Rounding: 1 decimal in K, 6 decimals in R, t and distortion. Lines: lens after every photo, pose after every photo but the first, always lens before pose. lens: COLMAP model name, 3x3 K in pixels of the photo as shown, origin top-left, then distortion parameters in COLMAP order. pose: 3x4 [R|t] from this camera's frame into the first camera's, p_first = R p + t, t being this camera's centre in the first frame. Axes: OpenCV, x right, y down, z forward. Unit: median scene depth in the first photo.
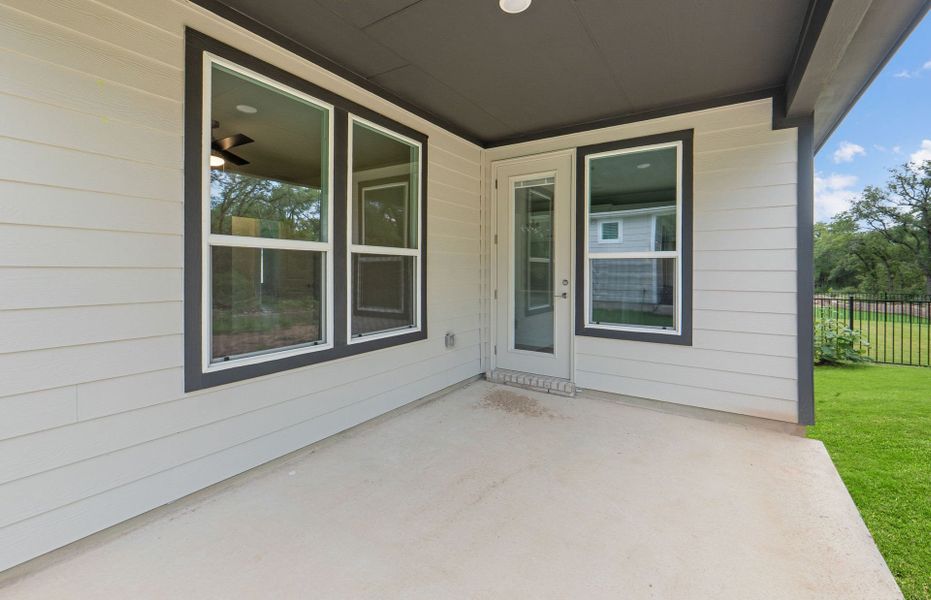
lens RADIAL K [[391.3, 0, 470.9], [0, 391.3, 277.4], [0, 0, 1]] dist [-0.005575, -0.000364]
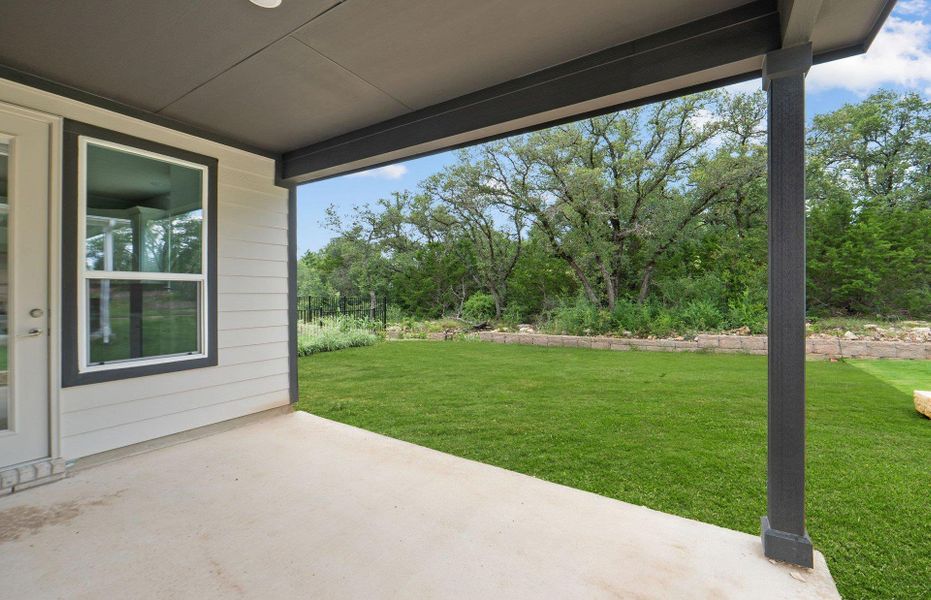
lens RADIAL K [[391.3, 0, 461.5], [0, 391.3, 297.8], [0, 0, 1]] dist [-0.005575, -0.000364]
pose [[0.017441, -0.023131, 0.999580, -0.404000], [0.010500, 0.999681, 0.022950, -0.020571], [-0.999793, 0.010095, 0.017678, 0.277384]]
